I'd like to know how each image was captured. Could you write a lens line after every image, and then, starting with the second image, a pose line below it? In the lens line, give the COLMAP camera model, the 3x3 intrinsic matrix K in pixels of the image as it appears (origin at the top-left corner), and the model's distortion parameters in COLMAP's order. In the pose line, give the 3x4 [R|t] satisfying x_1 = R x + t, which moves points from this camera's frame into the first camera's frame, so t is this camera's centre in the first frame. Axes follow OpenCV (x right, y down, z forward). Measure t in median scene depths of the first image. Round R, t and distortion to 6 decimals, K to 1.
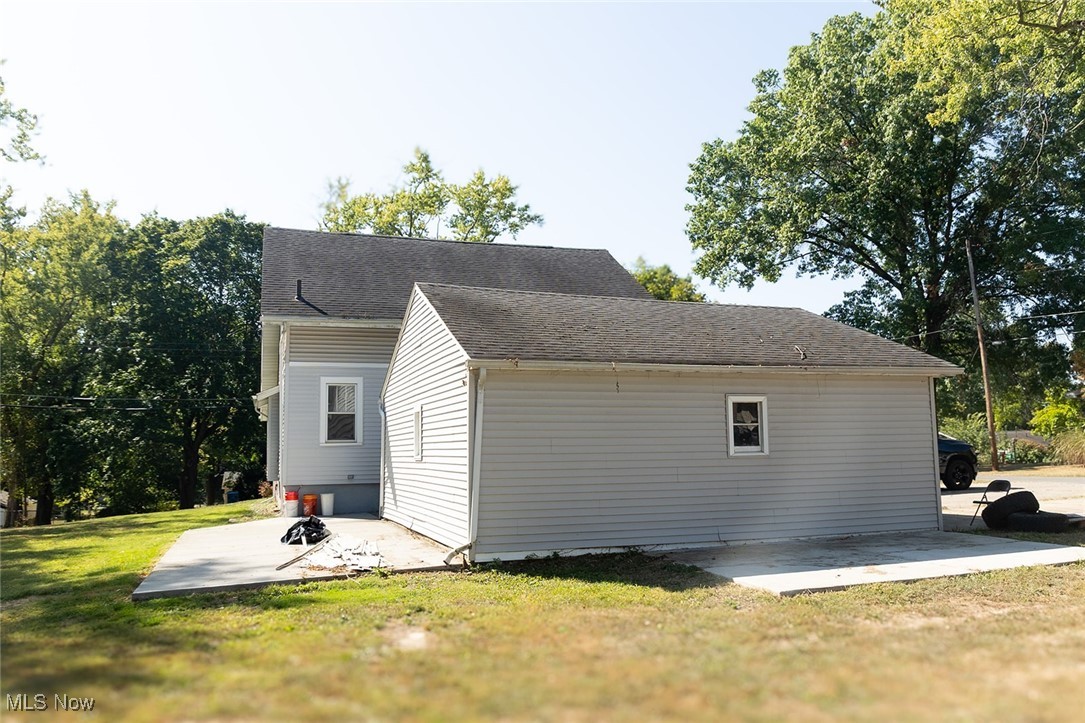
lens RADIAL K [[892.8, 0, 542.5], [0, 892.8, 361.5], [0, 0, 1]] dist [-0.018191, -0.004891]
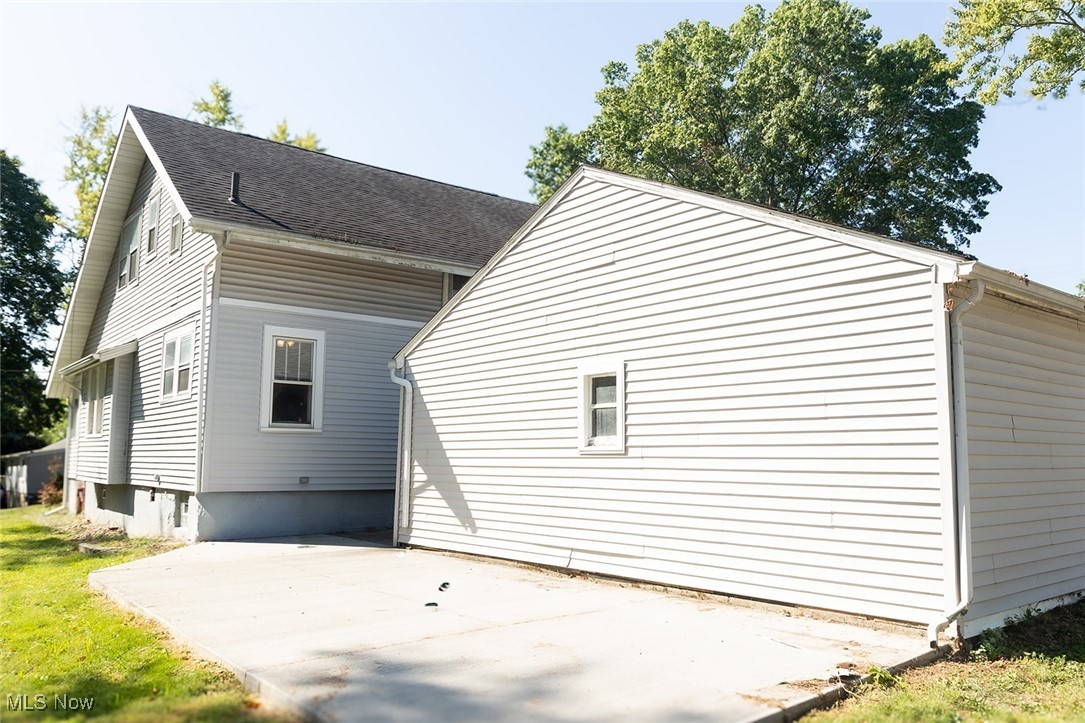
lens RADIAL K [[867.1, 0, 561.2], [0, 867.1, 357.1], [0, 0, 1]] dist [-0.038834, -0.004754]
pose [[0.929894, 0.060588, 0.362804, -0.157165], [-0.054428, 0.998148, -0.027185, 0.026185], [-0.363779, 0.005532, 0.931469, 0.192433]]
